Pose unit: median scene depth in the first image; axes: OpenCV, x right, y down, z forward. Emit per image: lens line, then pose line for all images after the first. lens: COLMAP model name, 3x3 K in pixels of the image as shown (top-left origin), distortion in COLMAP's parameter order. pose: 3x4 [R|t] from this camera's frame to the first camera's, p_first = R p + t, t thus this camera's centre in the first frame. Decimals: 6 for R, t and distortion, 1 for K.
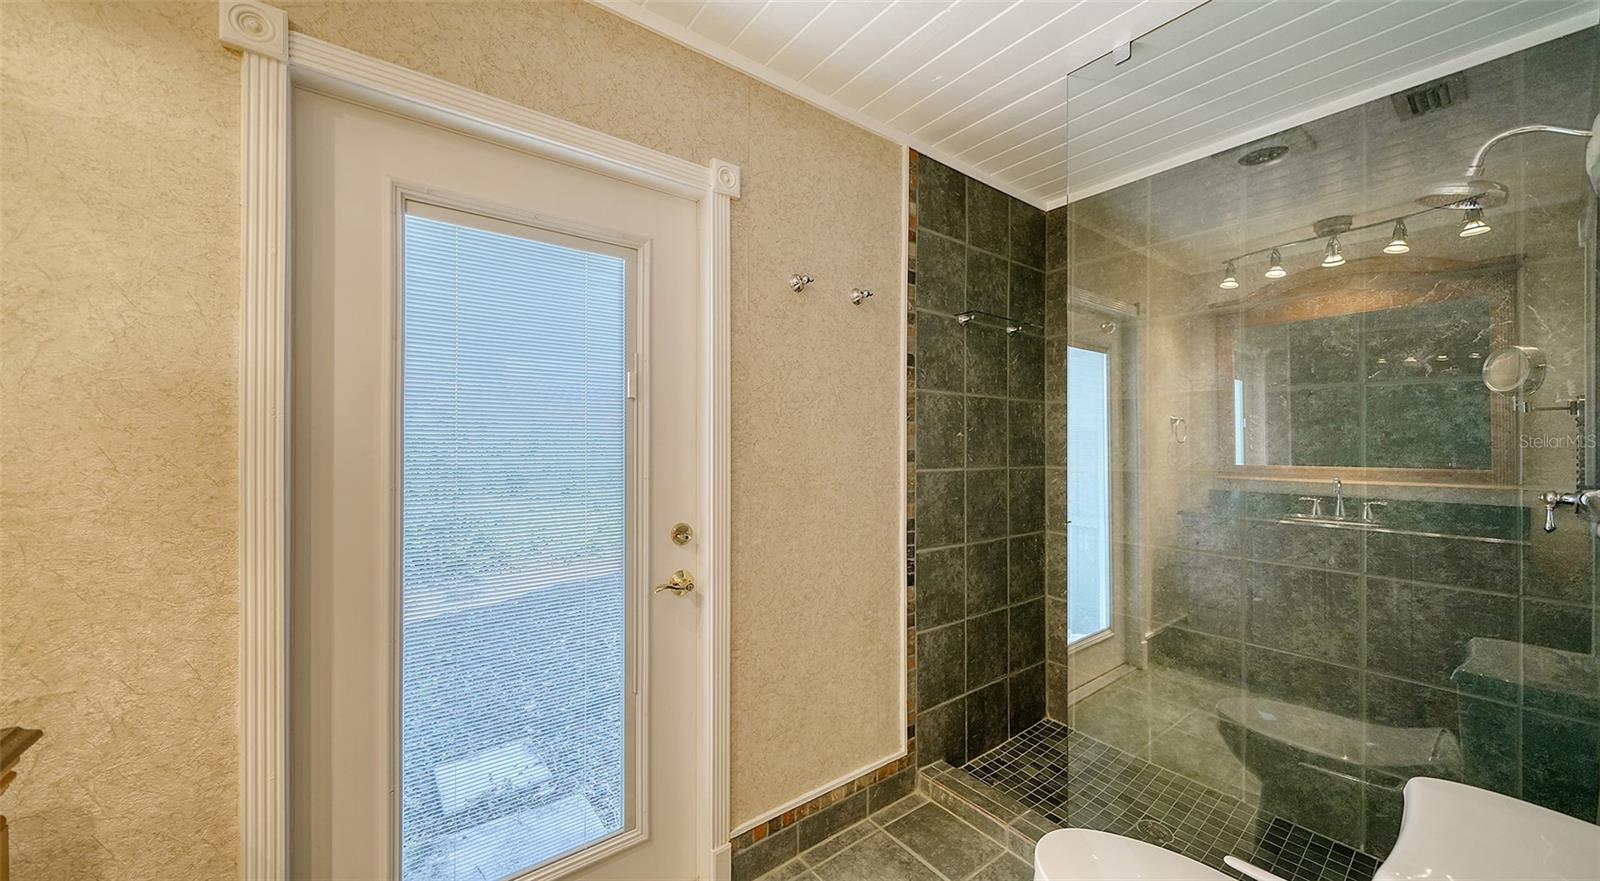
lens RADIAL K [[560.7, 0, 786.2], [0, 560.7, 442.3], [0, 0, 1]] dist [0.002185, -0.001464]
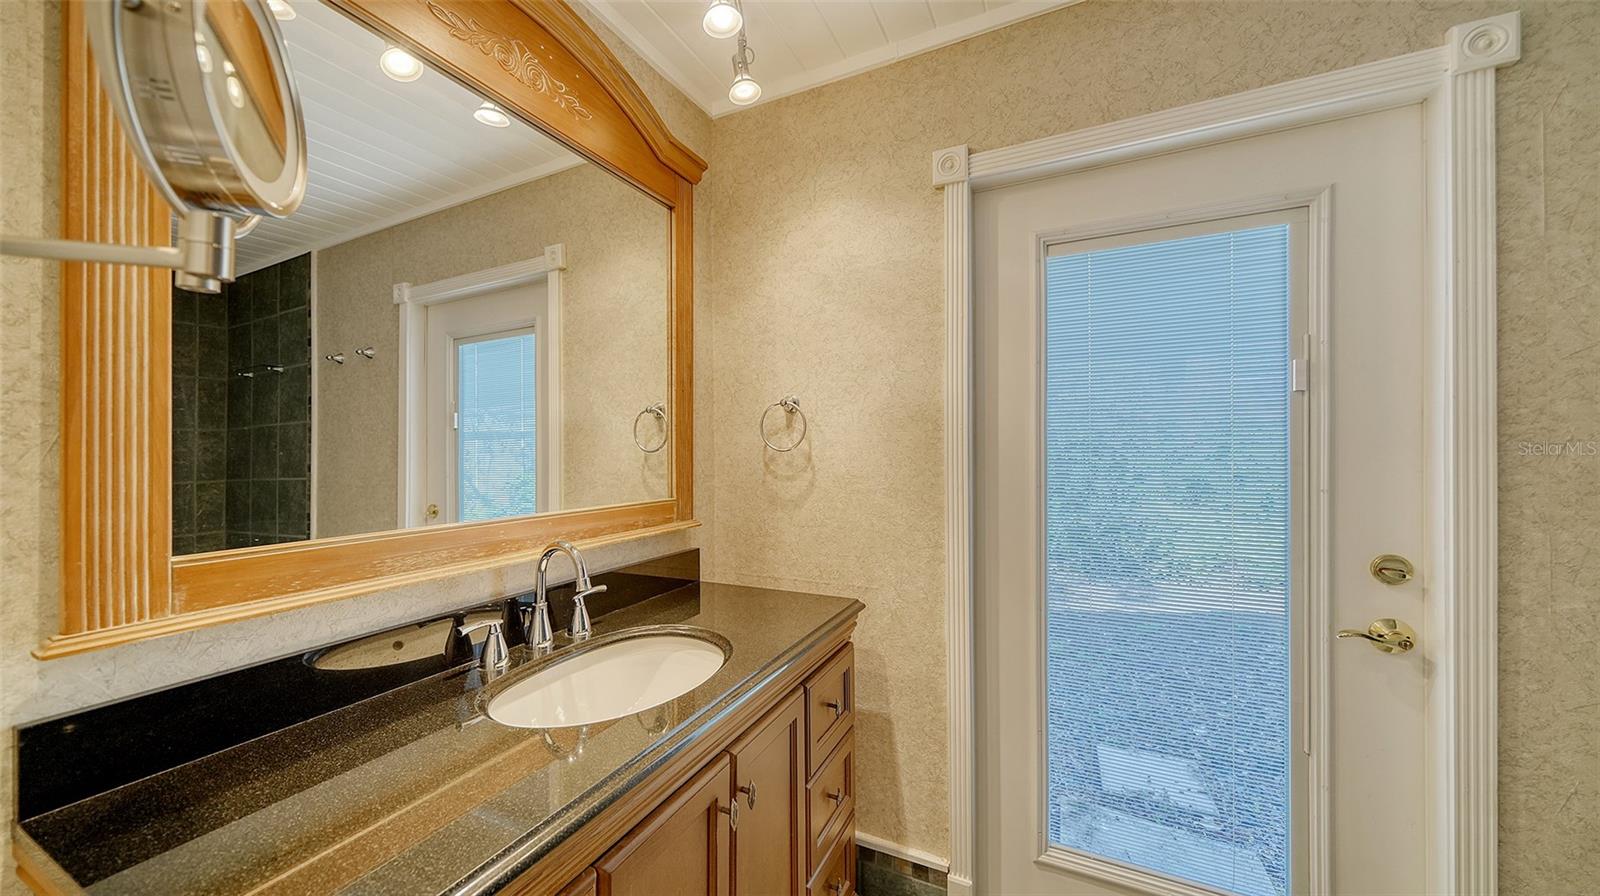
lens RADIAL K [[560.7, 0, 795.2], [0, 560.7, 455.0], [0, 0, 1]] dist [0.002185, -0.001464]
pose [[0.457286, 0.003086, -0.889314, 0.108695], [0.008869, 0.999928, 0.008030, 0.001100], [0.889275, -0.011559, 0.457226, -0.025836]]
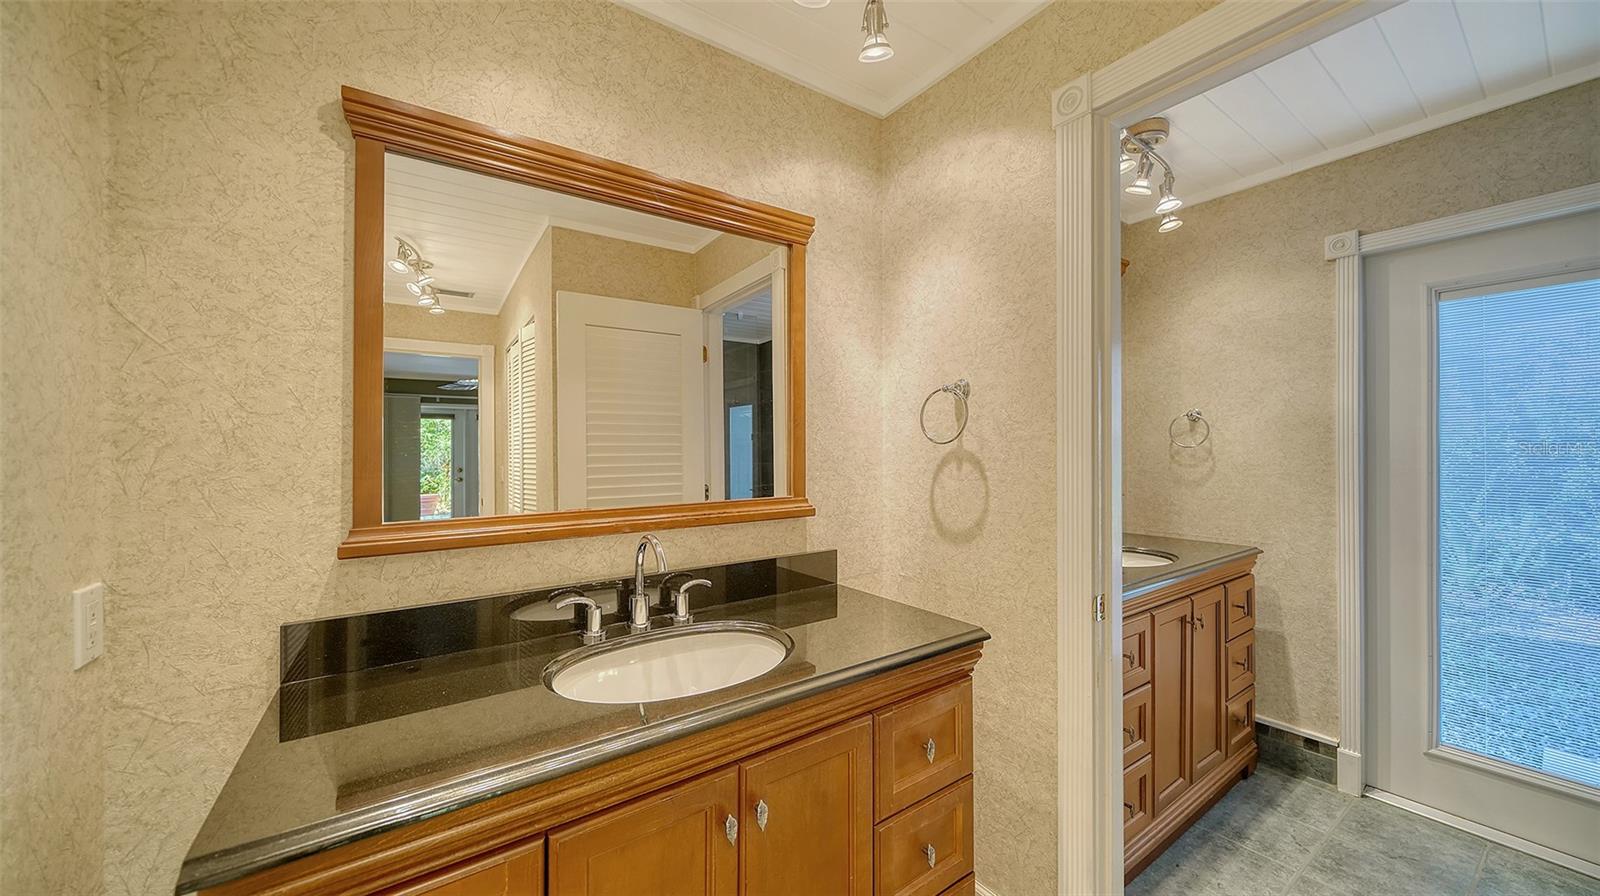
lens RADIAL K [[560.7, 0, 789.1], [0, 560.7, 453.3], [0, 0, 1]] dist [0.002185, -0.001464]
pose [[-0.047668, 0.014185, -0.998763, 0.763309], [0.019067, 0.999730, 0.013289, -0.022949], [0.998681, -0.018410, -0.047925, -0.591160]]
